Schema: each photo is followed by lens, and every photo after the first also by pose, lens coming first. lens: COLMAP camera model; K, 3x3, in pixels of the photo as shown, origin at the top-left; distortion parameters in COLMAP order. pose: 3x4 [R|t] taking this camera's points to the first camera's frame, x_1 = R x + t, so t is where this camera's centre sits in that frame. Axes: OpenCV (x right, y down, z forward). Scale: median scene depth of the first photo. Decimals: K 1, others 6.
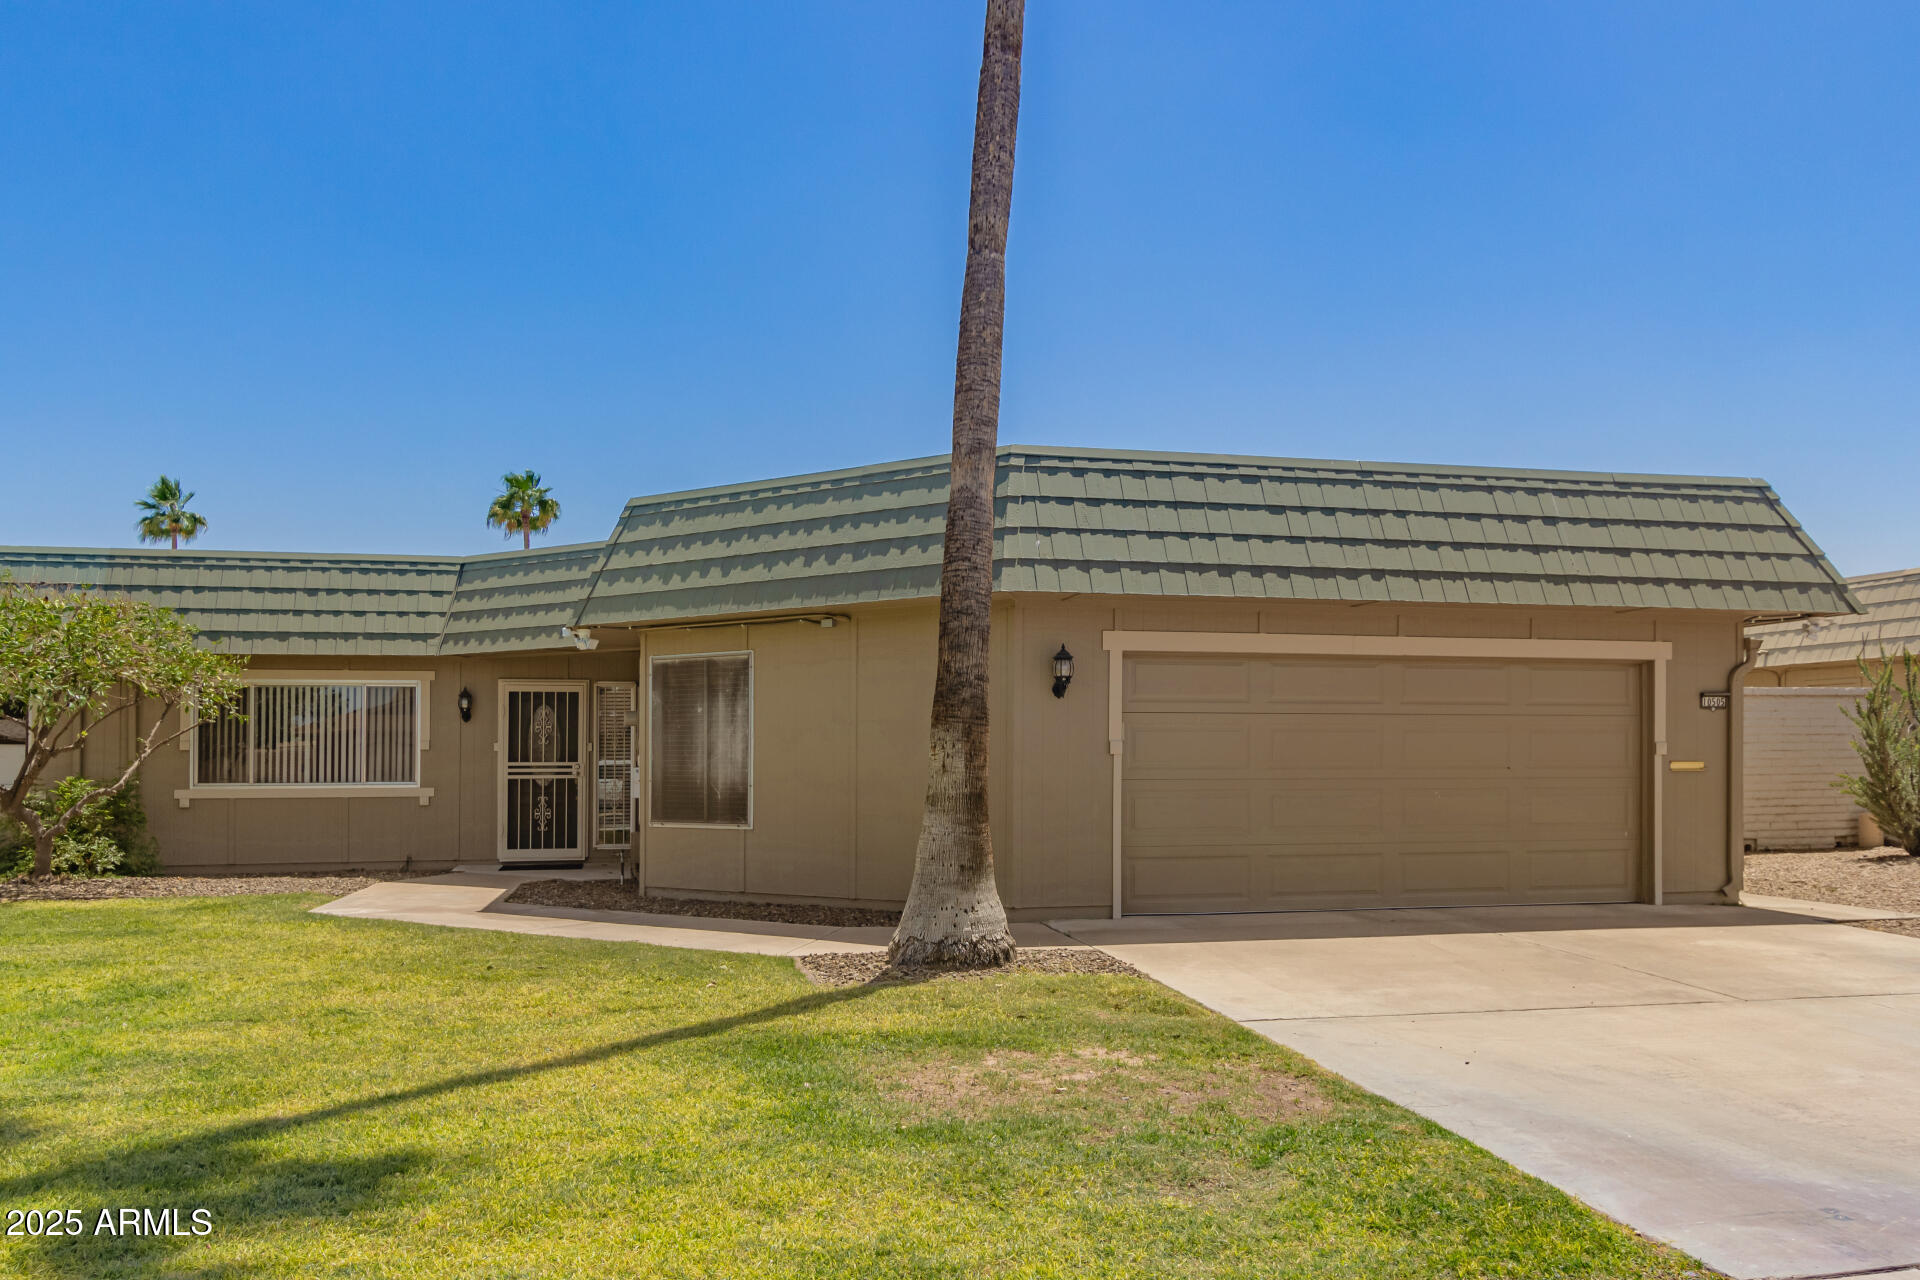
lens RADIAL K [[1524.8, 0, 999.9], [0, 1524.8, 766.1], [0, 0, 1]] dist [-0.028775, 0.010078]
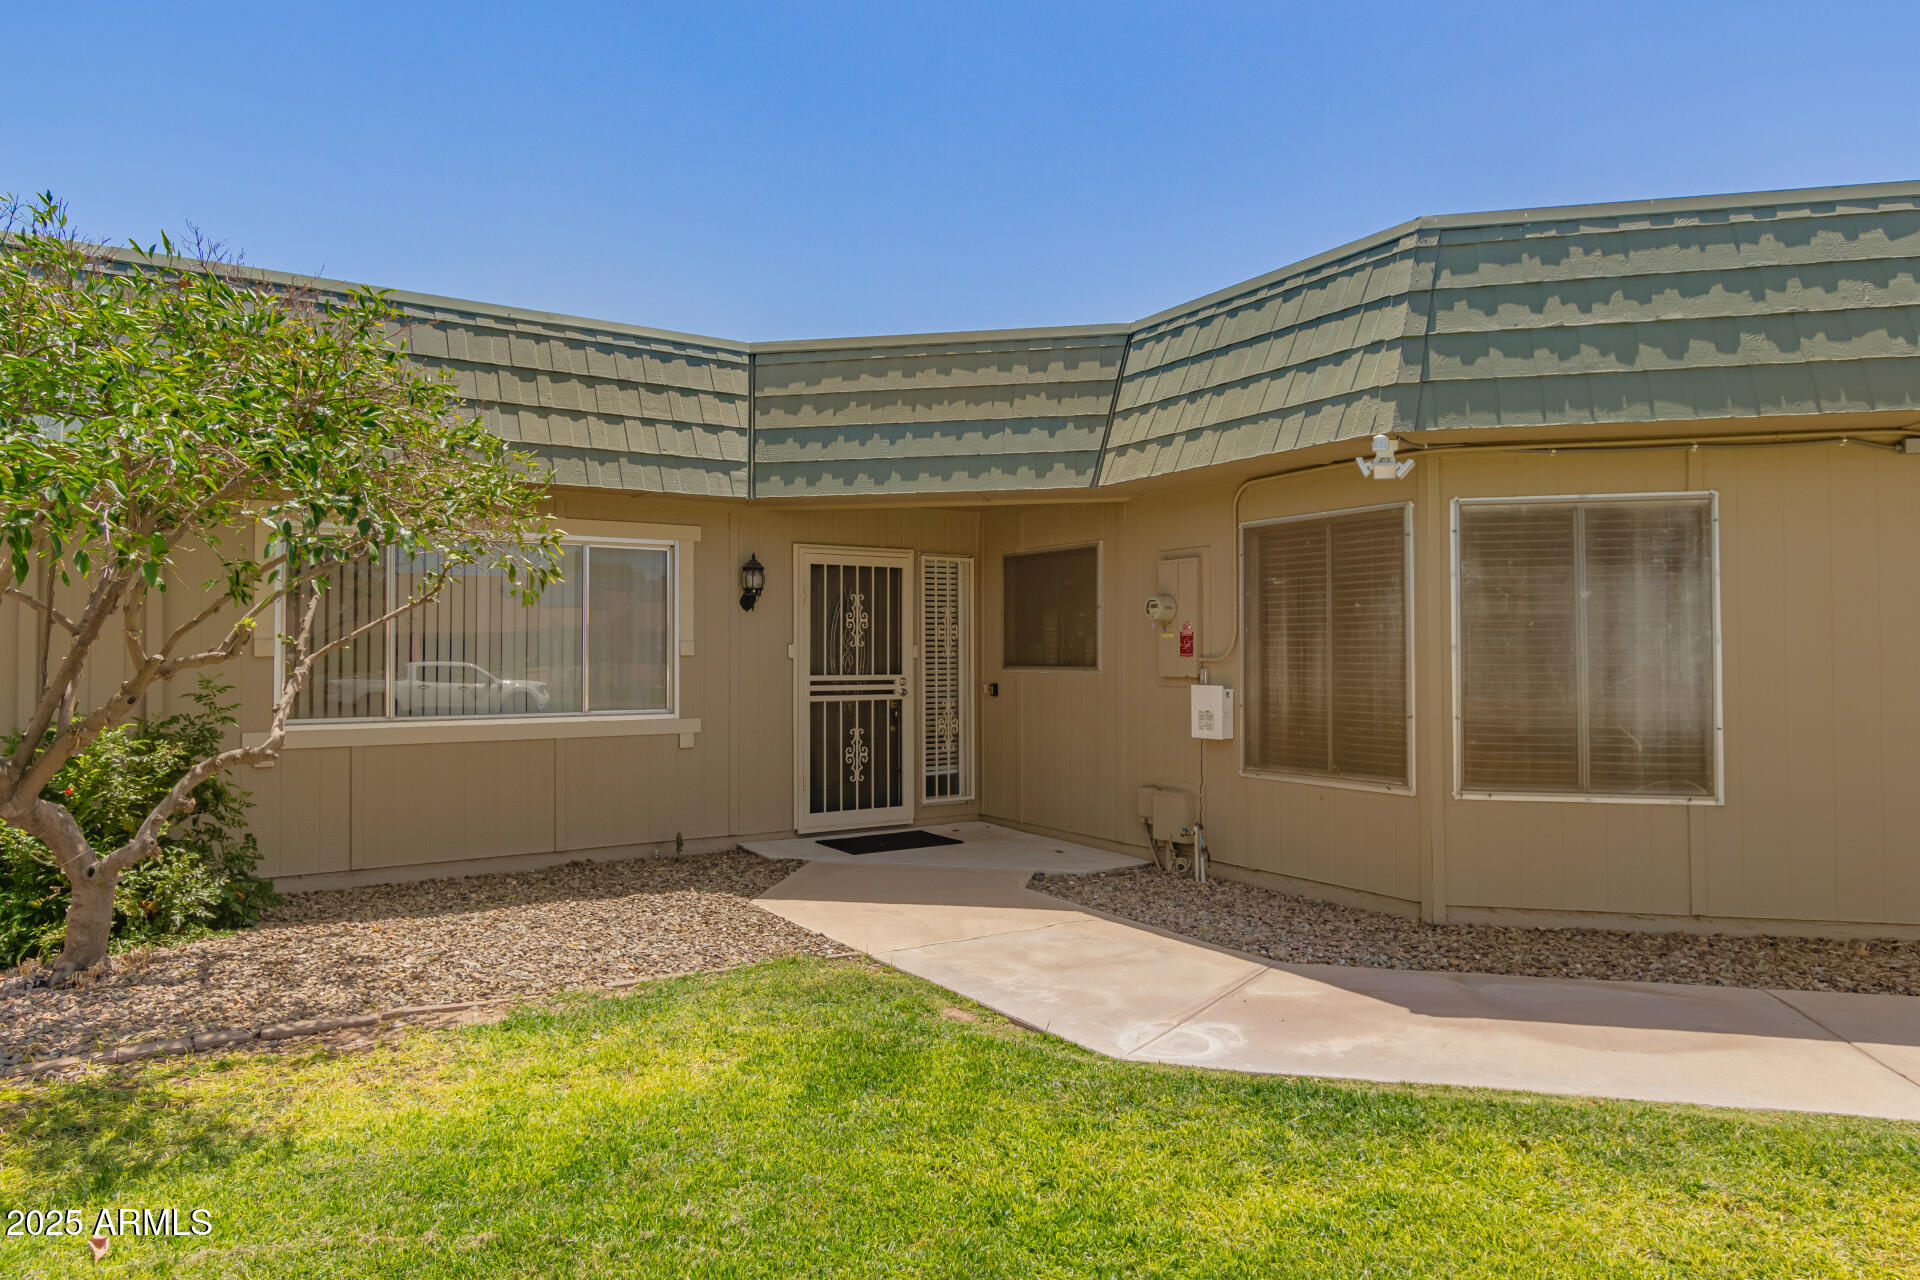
lens RADIAL K [[1212.3, 0, 954.1], [0, 1212.3, 643.8], [0, 0, 1]] dist [0.005288, -0.001183]
pose [[0.938267, 0.006158, 0.345856, -0.593402], [-0.001970, 0.999920, -0.012460, -0.012784], [-0.345905, 0.011010, 0.938205, 0.678235]]
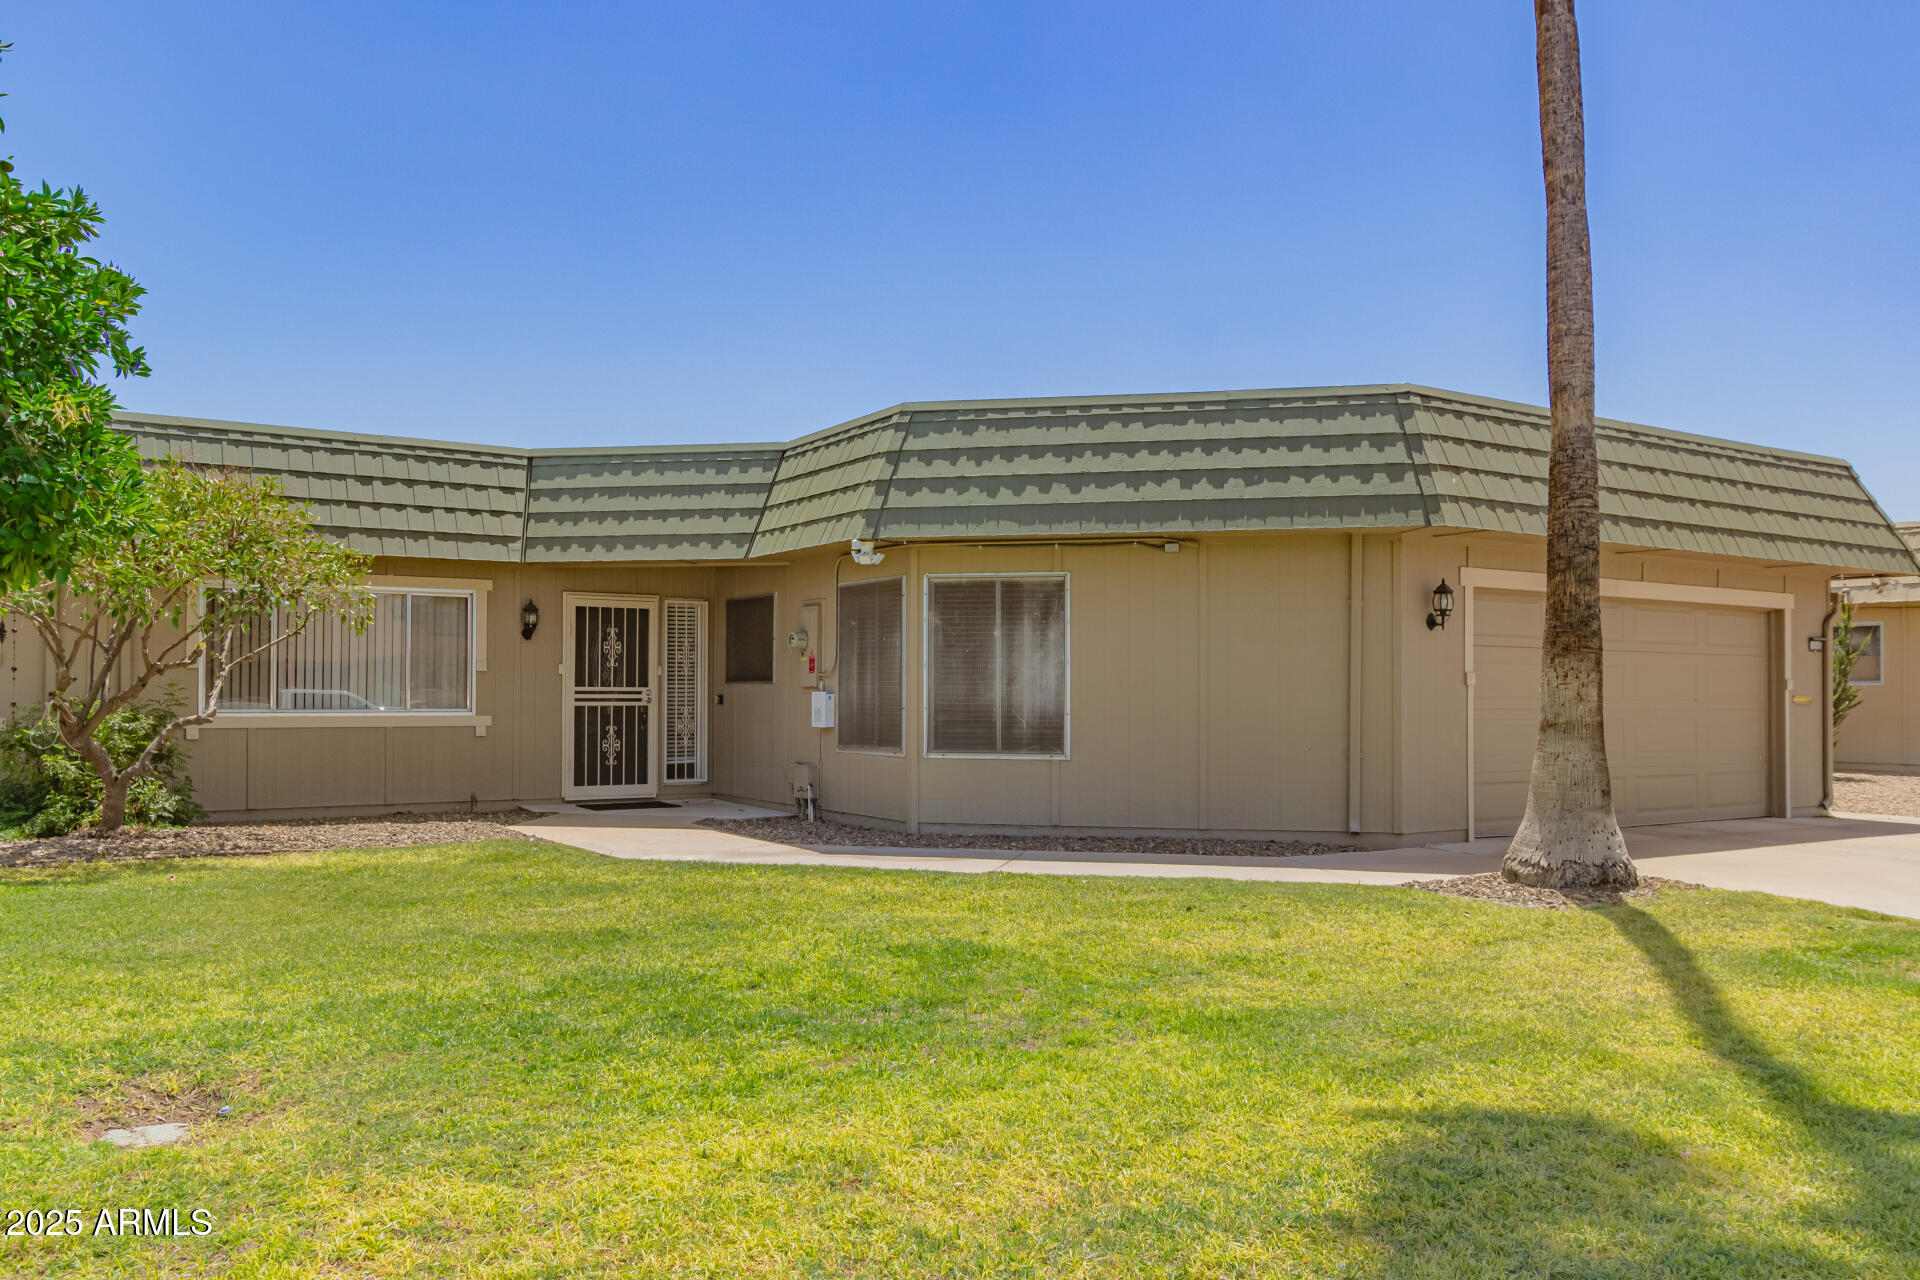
lens RADIAL K [[1524.8, 0, 992.3], [0, 1524.8, 689.4], [0, 0, 1]] dist [-0.028775, 0.010078]
pose [[0.934503, 0.009087, 0.355840, -0.551404], [-0.007199, 0.999952, -0.006628, 0.004167], [-0.355883, 0.003633, 0.934523, 0.126170]]
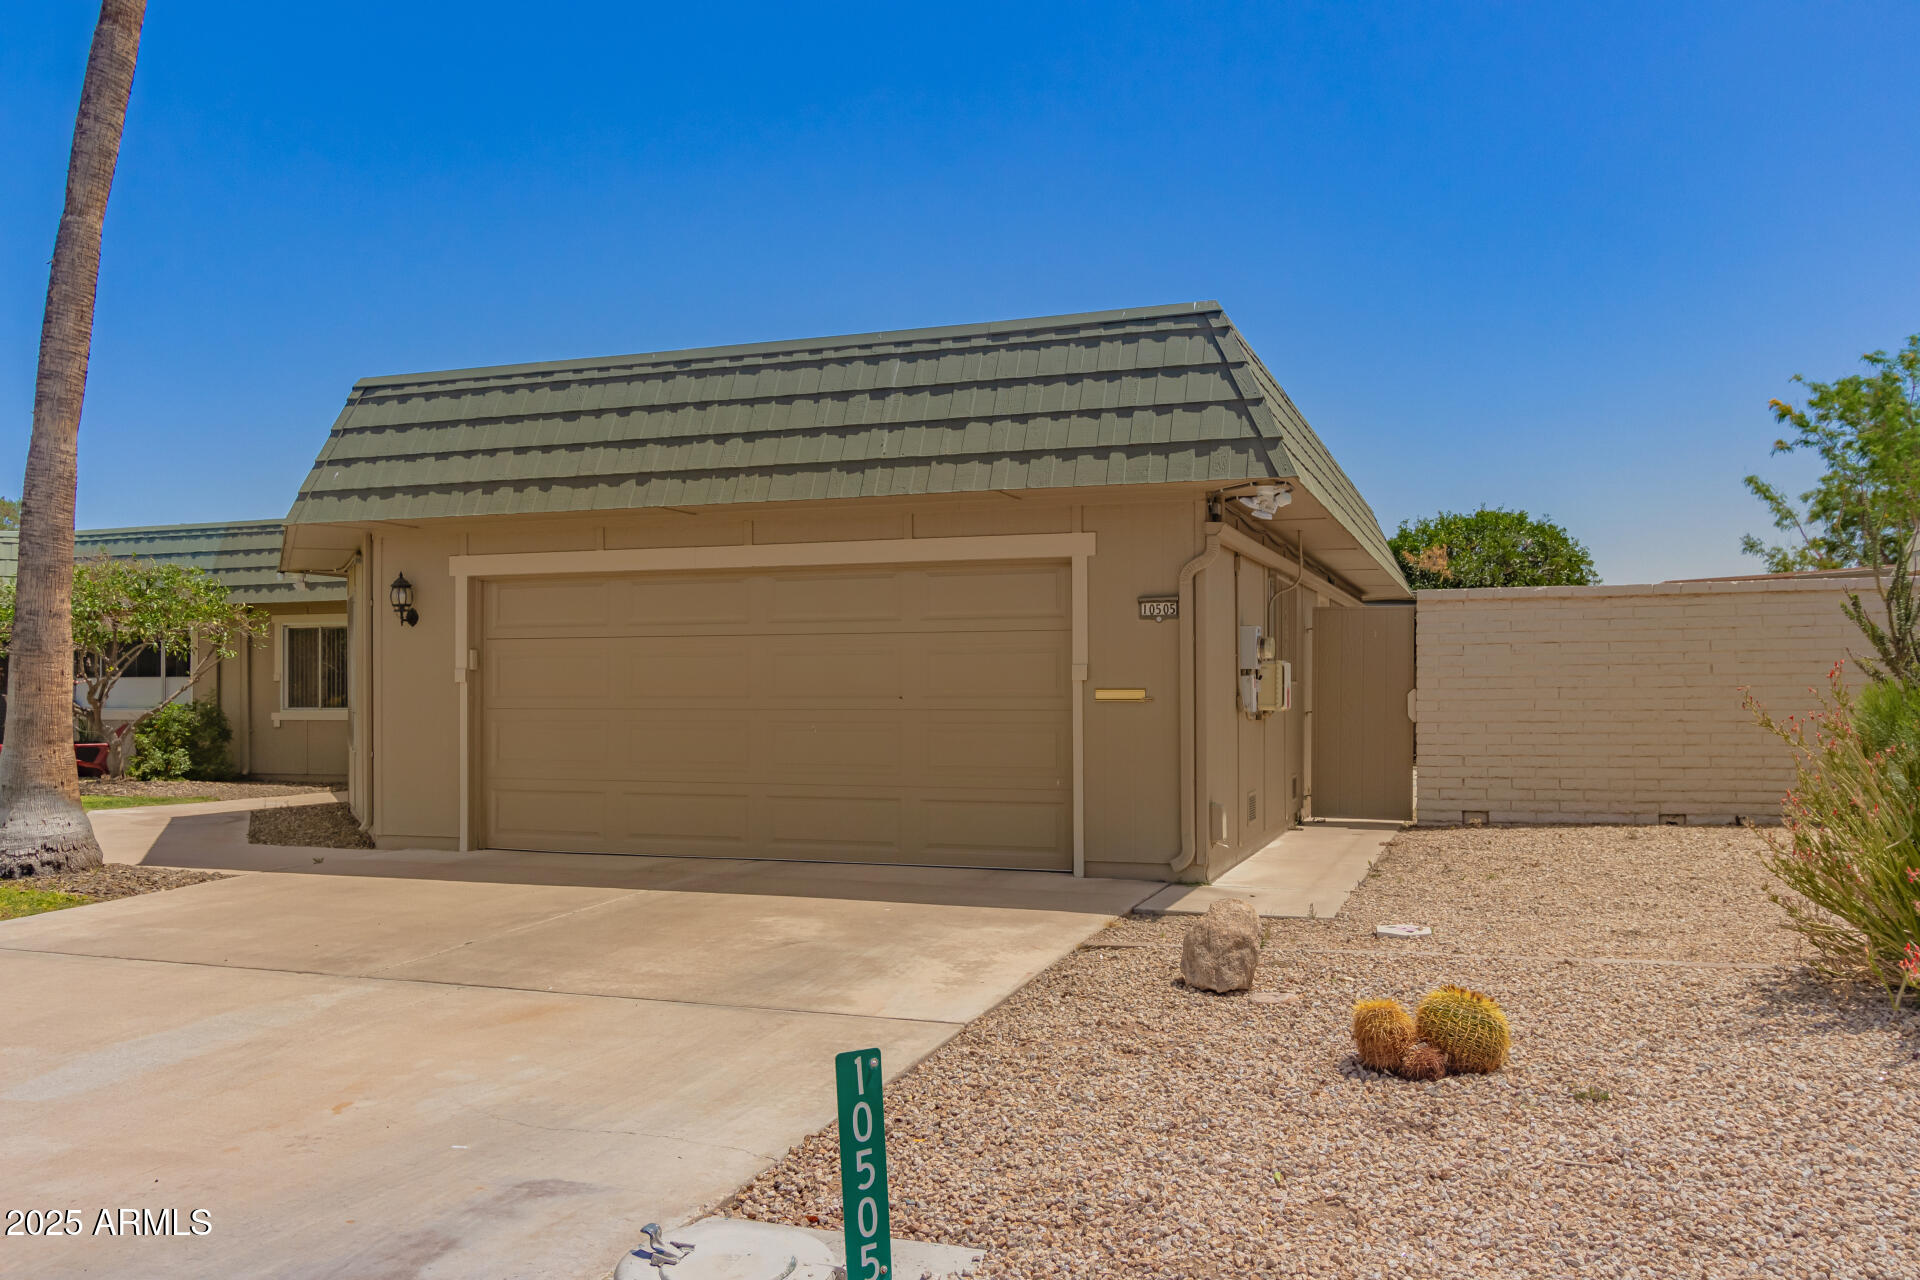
lens RADIAL K [[1524.8, 0, 923.0], [0, 1524.8, 705.3], [0, 0, 1]] dist [-0.028775, 0.010078]
pose [[0.846116, 0.005229, -0.532973, 0.777755], [-0.001074, 0.999967, 0.008105, -0.001205], [0.532997, -0.006285, 0.846094, 0.305674]]
